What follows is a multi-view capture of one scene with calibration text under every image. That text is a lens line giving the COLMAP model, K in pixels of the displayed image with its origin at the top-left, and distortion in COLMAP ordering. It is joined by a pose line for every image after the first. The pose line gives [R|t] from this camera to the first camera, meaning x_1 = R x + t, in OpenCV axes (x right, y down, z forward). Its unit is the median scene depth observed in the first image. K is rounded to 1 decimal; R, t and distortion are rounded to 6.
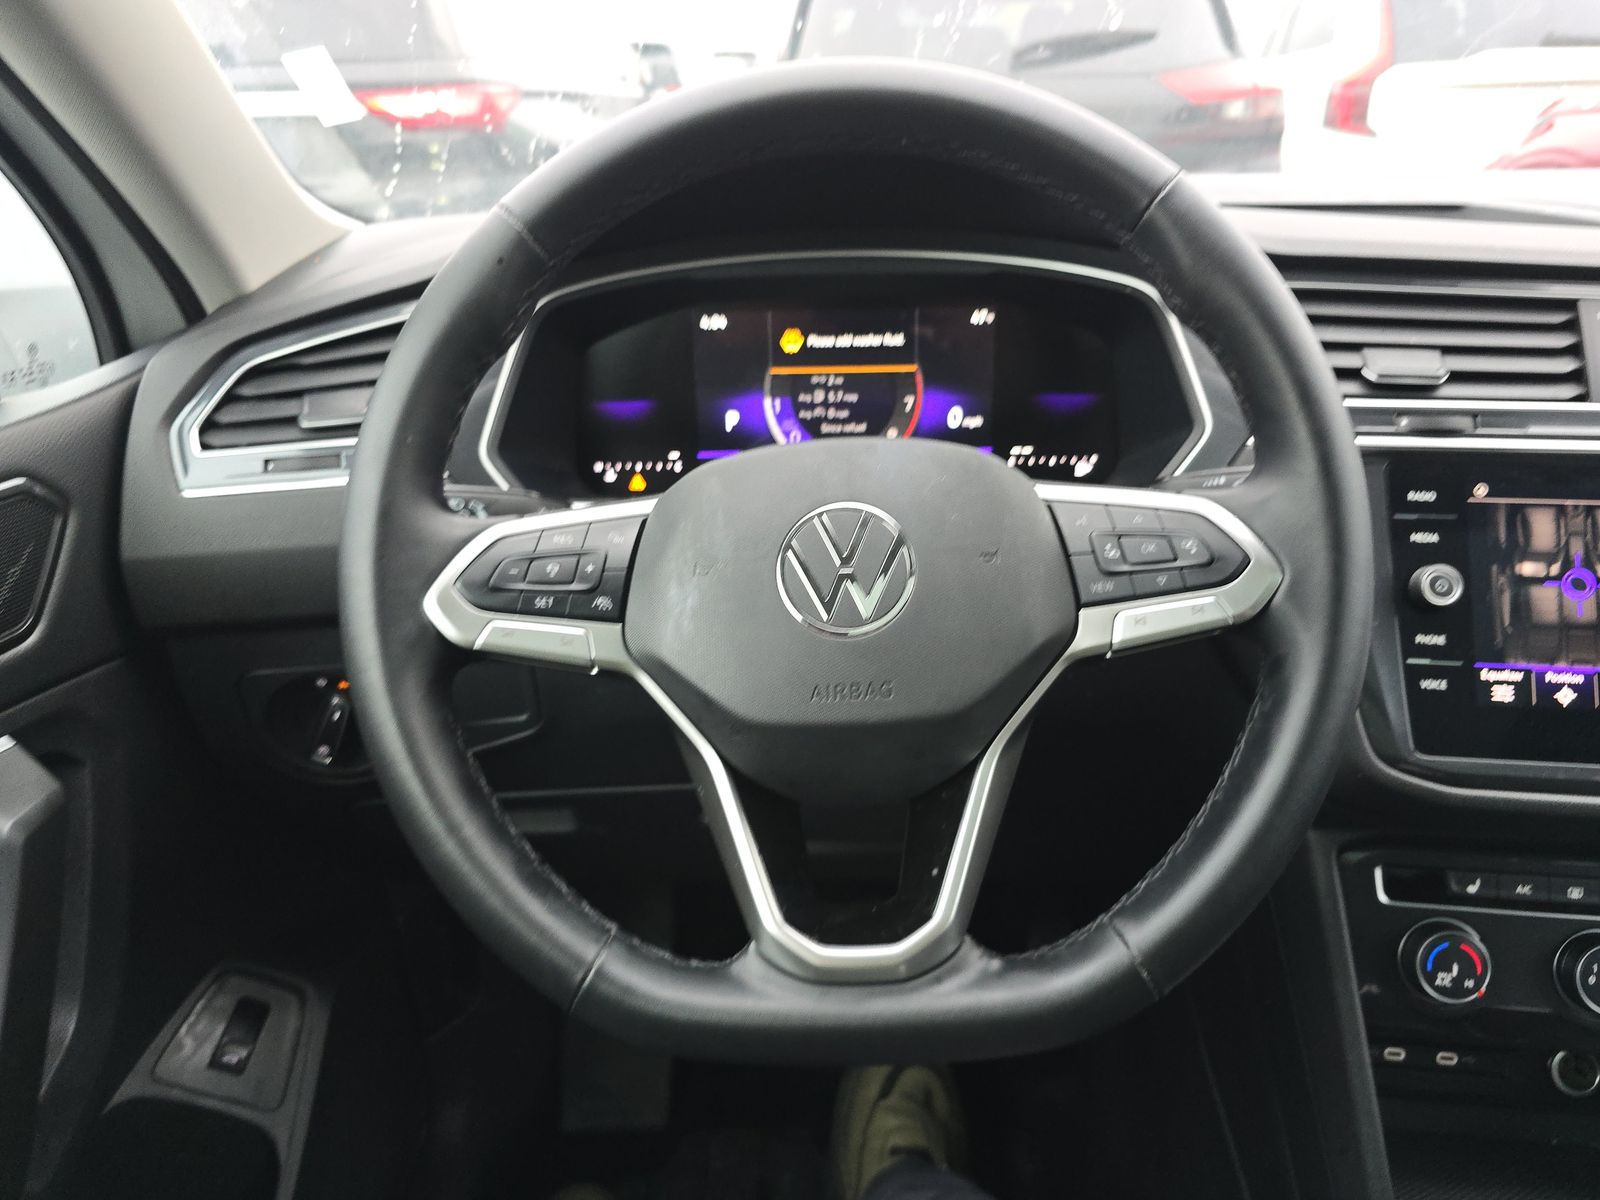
lens RADIAL K [[1057.3, 0, 801.0], [0, 1057.3, 612.4], [0, 0, 1]] dist [0.034458, -0.021712]
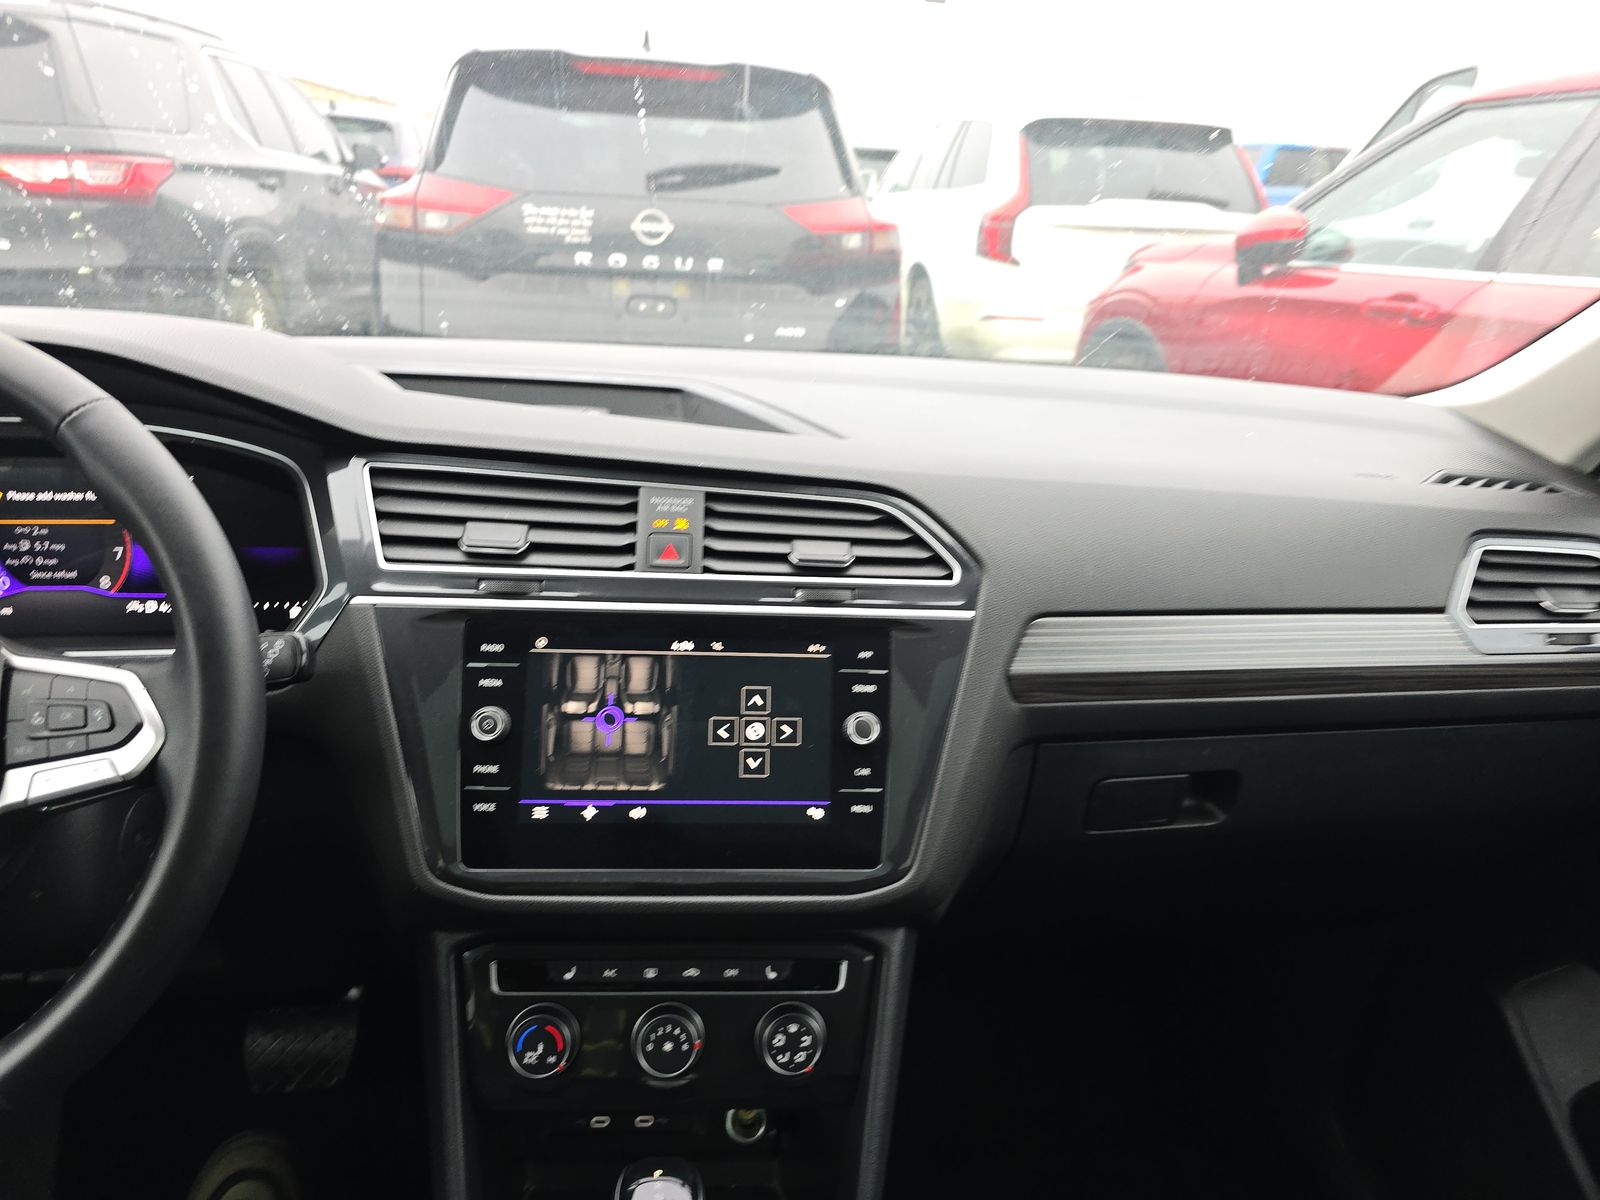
lens RADIAL K [[1057.3, 0, 804.3], [0, 1057.3, 608.4], [0, 0, 1]] dist [0.034458, -0.021712]
pose [[0.979486, -0.004383, 0.201466, 0.639875], [0.018653, 0.997443, -0.068988, -0.059638], [-0.200648, 0.071331, 0.977063, -0.226104]]
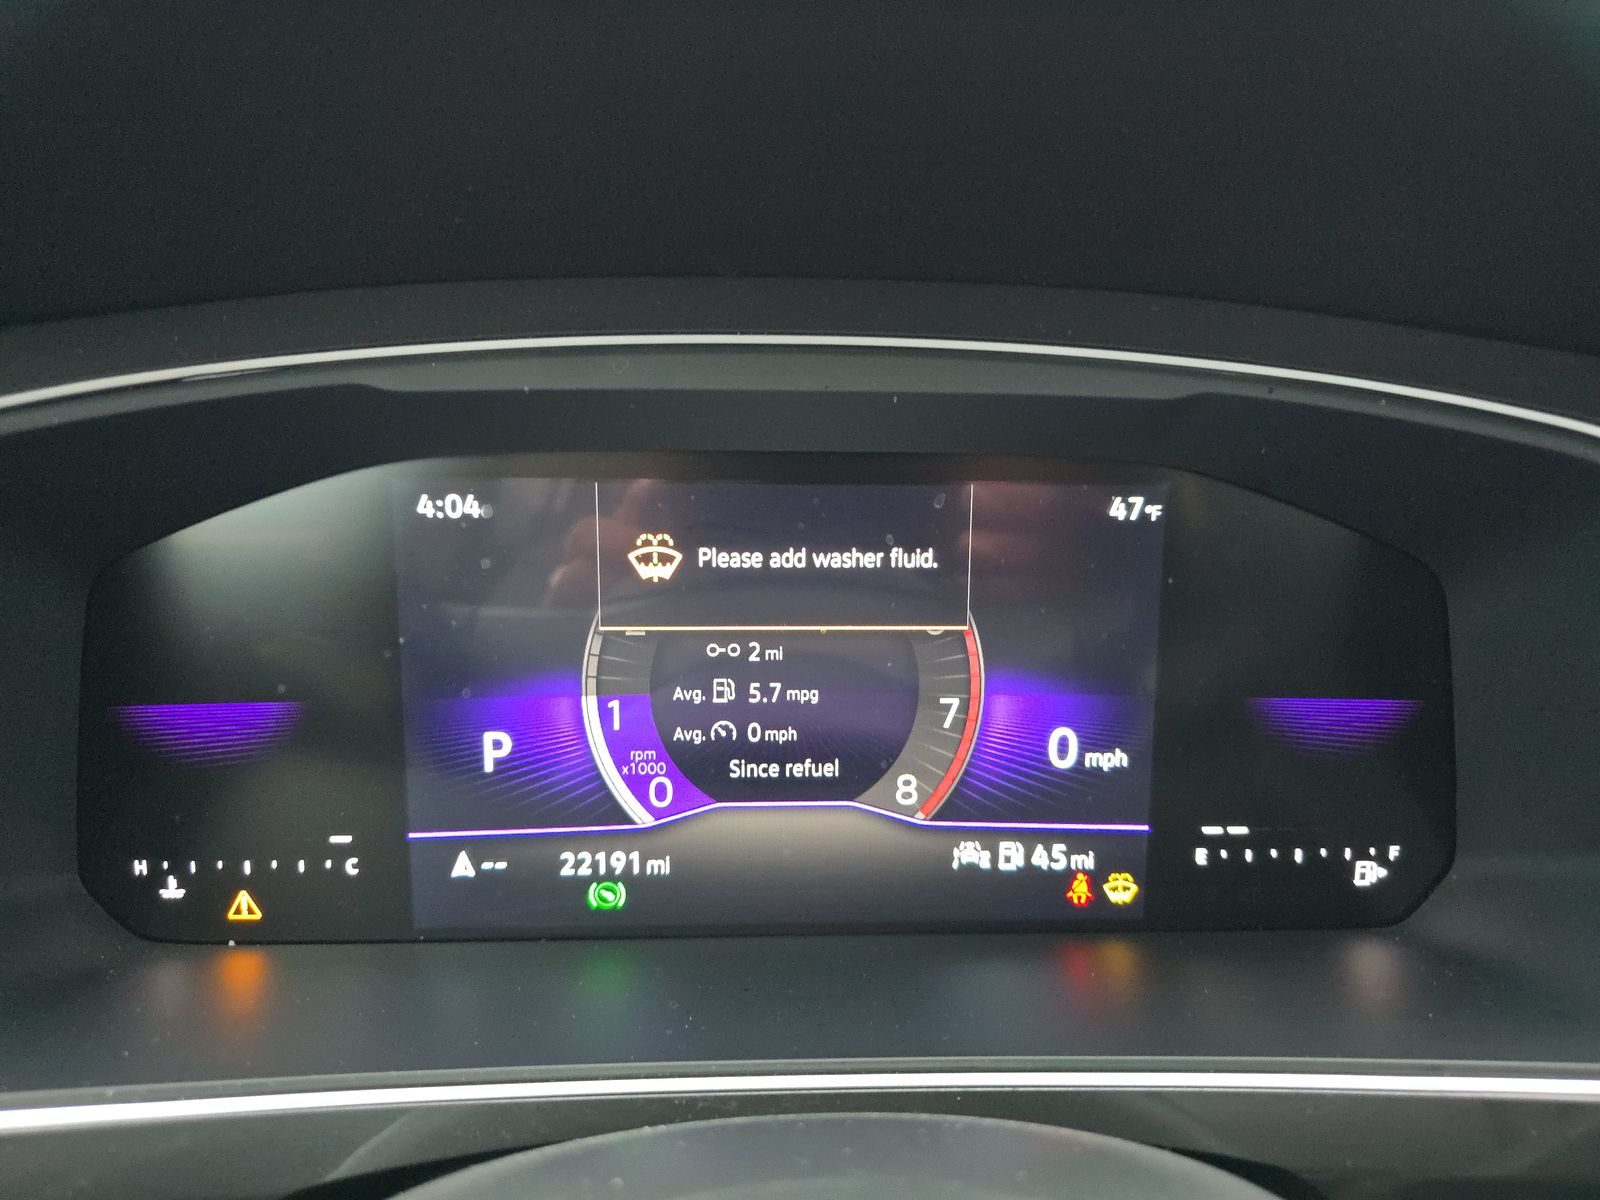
lens RADIAL K [[1057.3, 0, 787.6], [0, 1057.3, 604.5], [0, 0, 1]] dist [0.034458, -0.021712]
pose [[0.994987, 0.014221, 0.098992, 0.001468], [0.006028, 0.979510, -0.201305, -0.176401], [-0.099826, 0.200893, 0.974514, 0.683581]]
